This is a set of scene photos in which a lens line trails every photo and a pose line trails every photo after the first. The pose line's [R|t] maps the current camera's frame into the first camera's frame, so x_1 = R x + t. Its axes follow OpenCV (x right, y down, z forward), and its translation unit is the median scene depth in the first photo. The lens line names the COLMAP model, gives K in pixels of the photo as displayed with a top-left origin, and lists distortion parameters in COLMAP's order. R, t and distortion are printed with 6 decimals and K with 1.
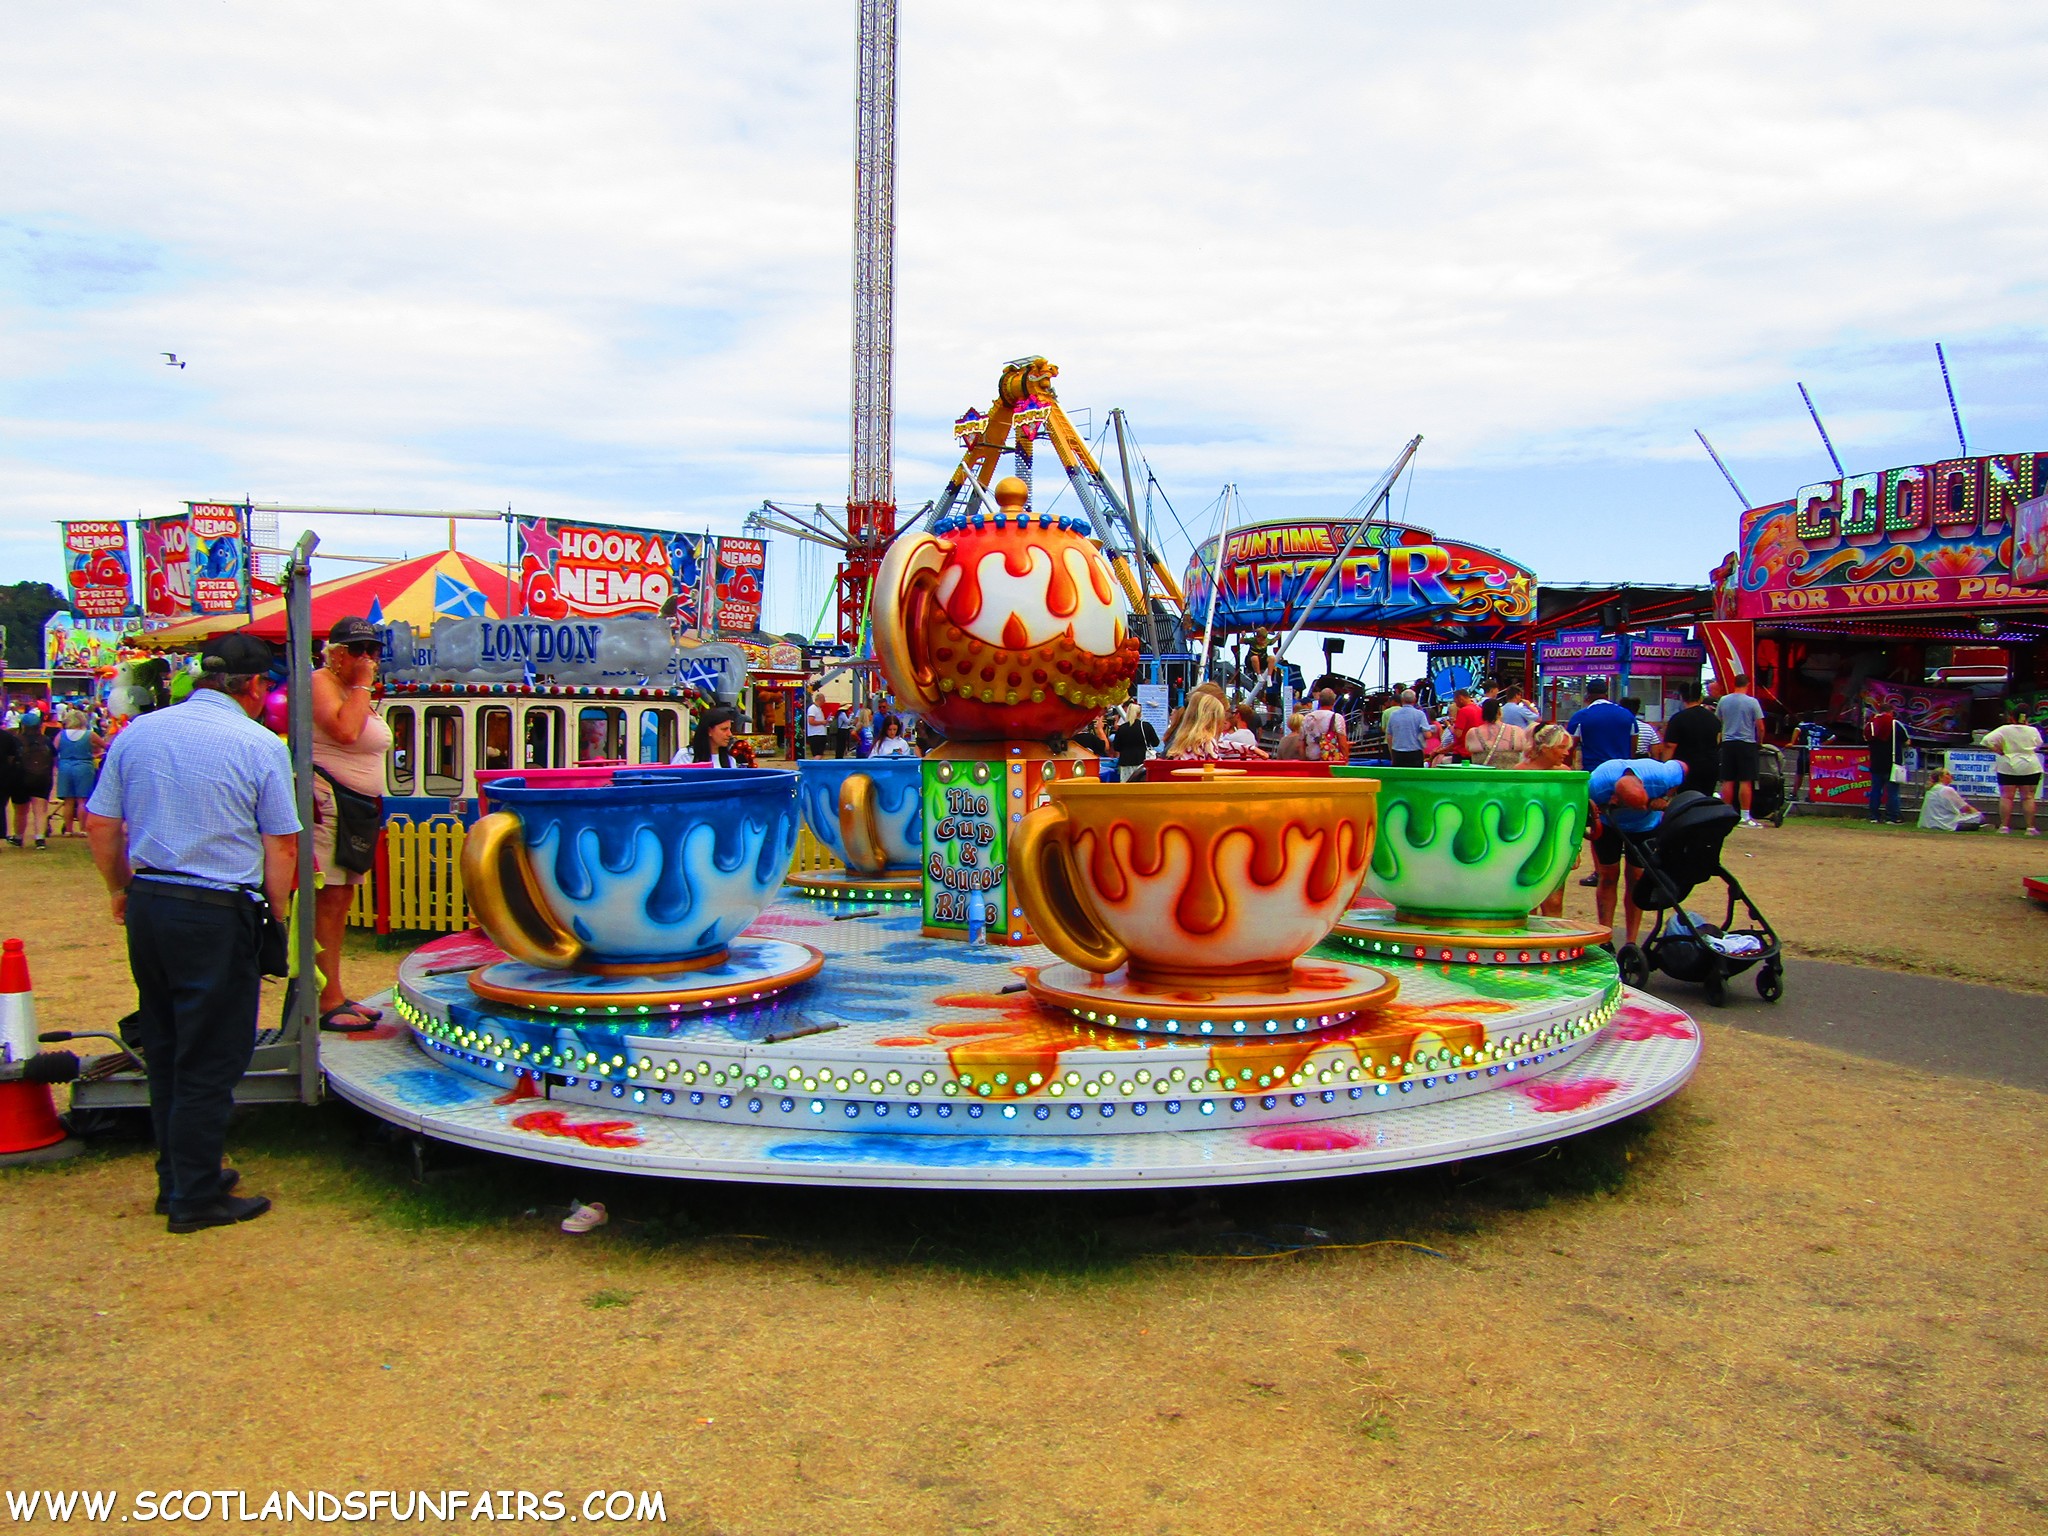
lens RADIAL K [[1608.9, 0, 1024.4], [0, 1608.9, 768.7], [0, 0, 1]] dist [0.004499, 0.002637]
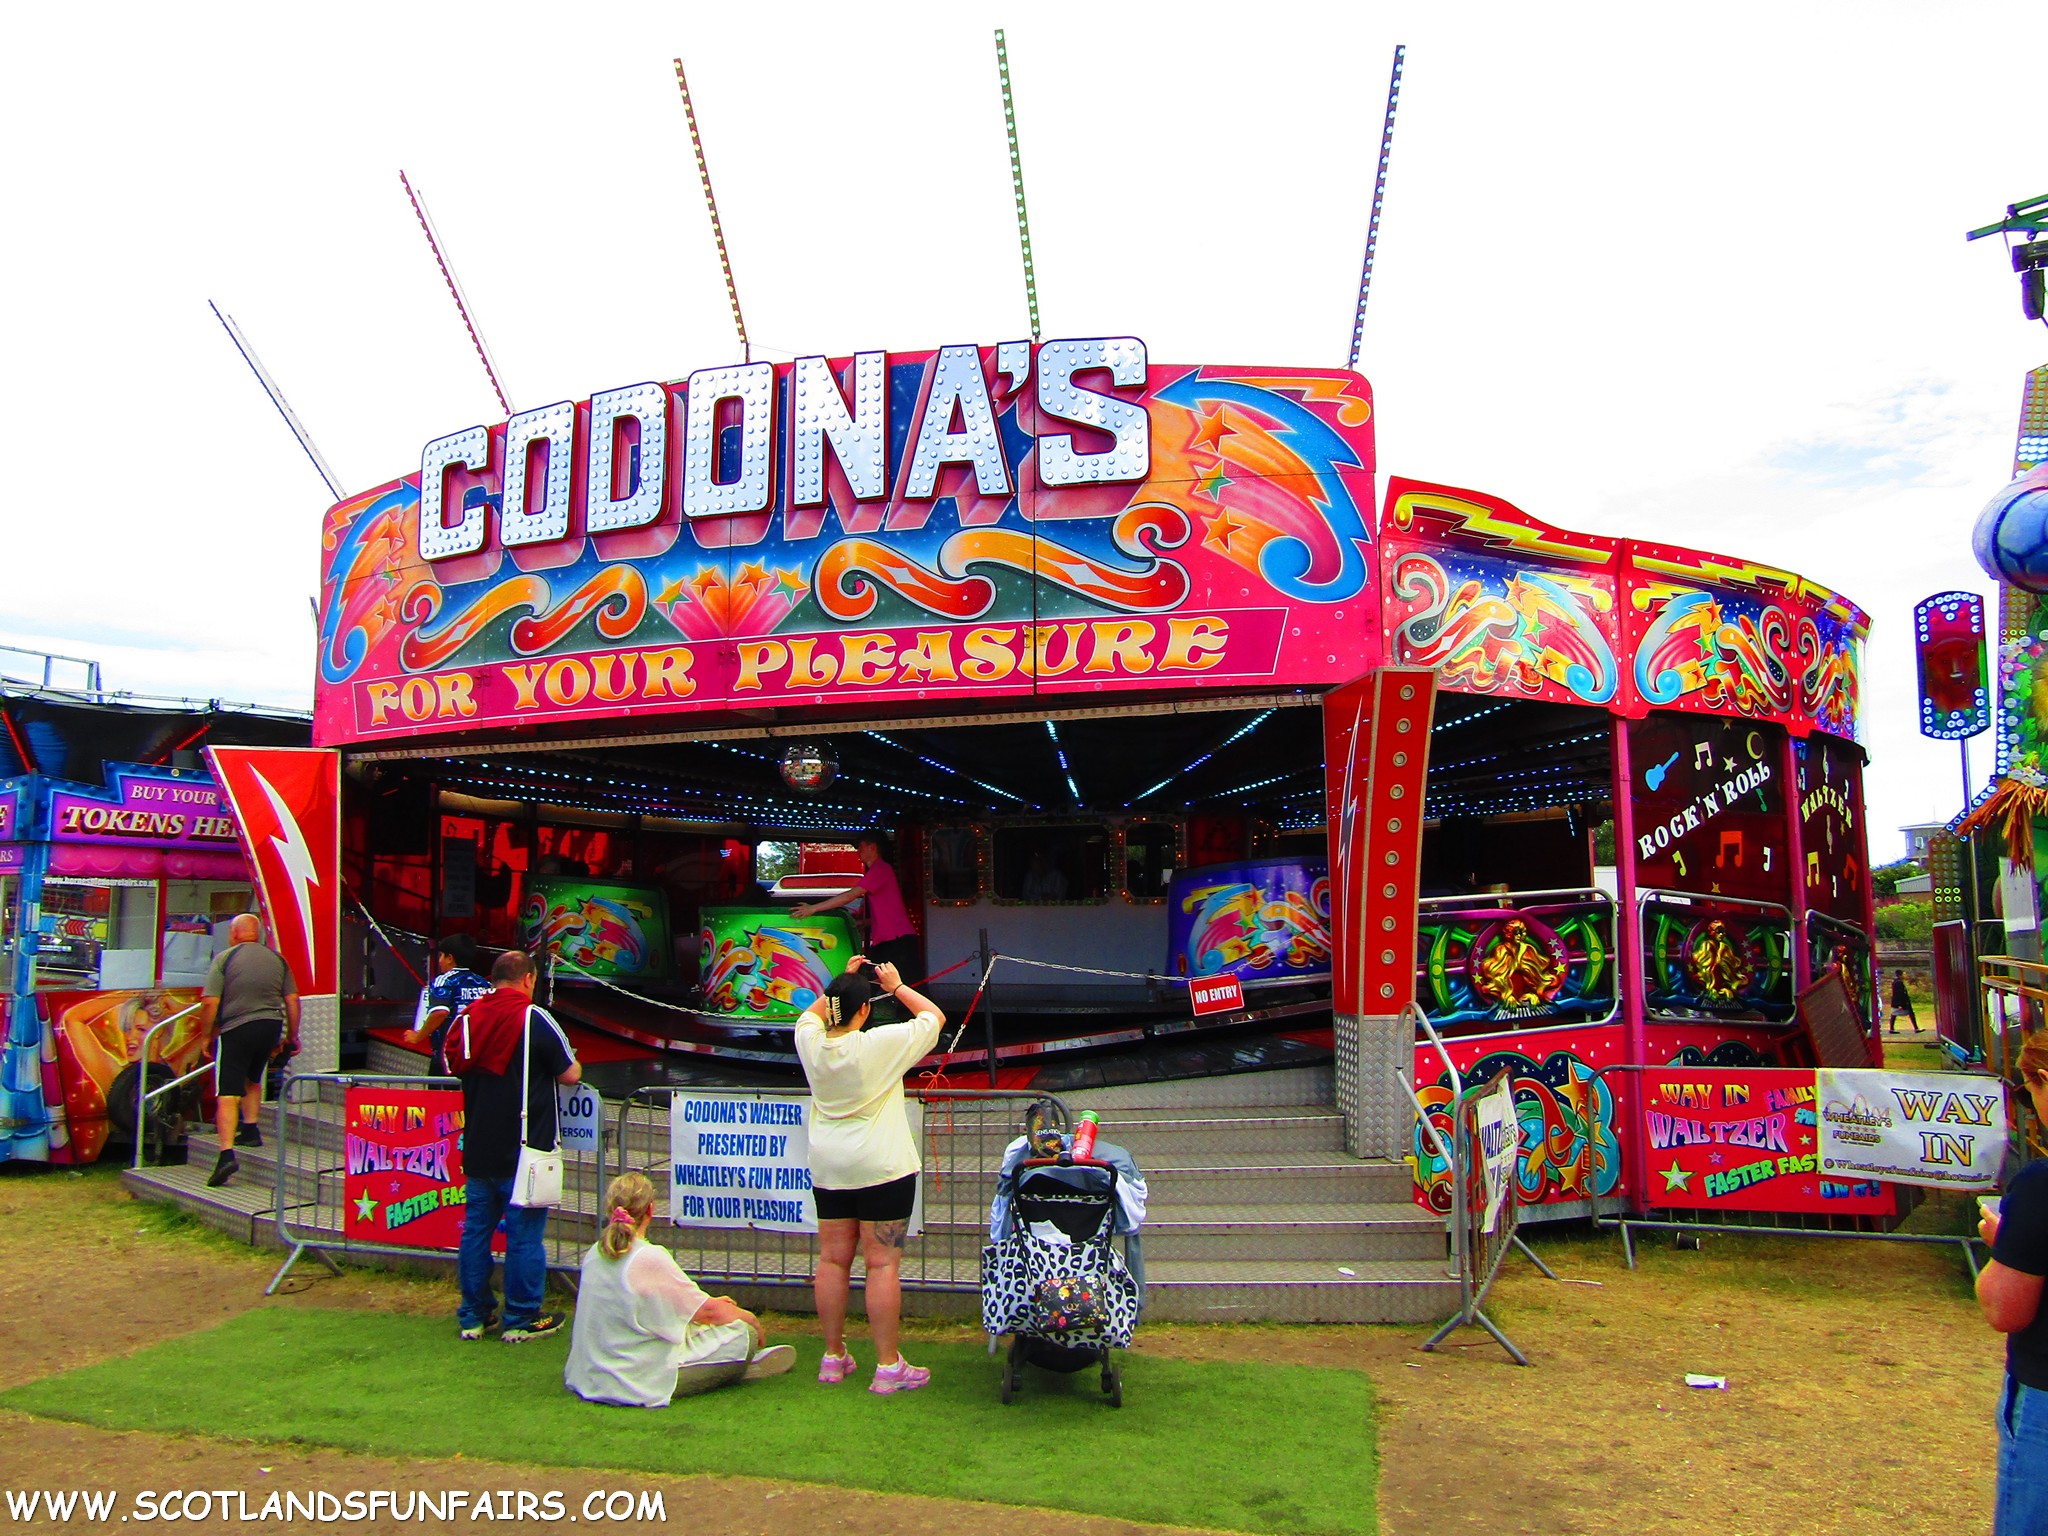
lens RADIAL K [[1464.4, 0, 1028.7], [0, 1464.4, 777.9], [0, 0, 1]] dist [-0.013773, 0.001733]
pose [[0.798766, 0.052942, 0.599308, 0.378016], [0.031206, 0.991134, -0.129147, -0.029696], [-0.600832, 0.121860, 0.790033, 0.601277]]
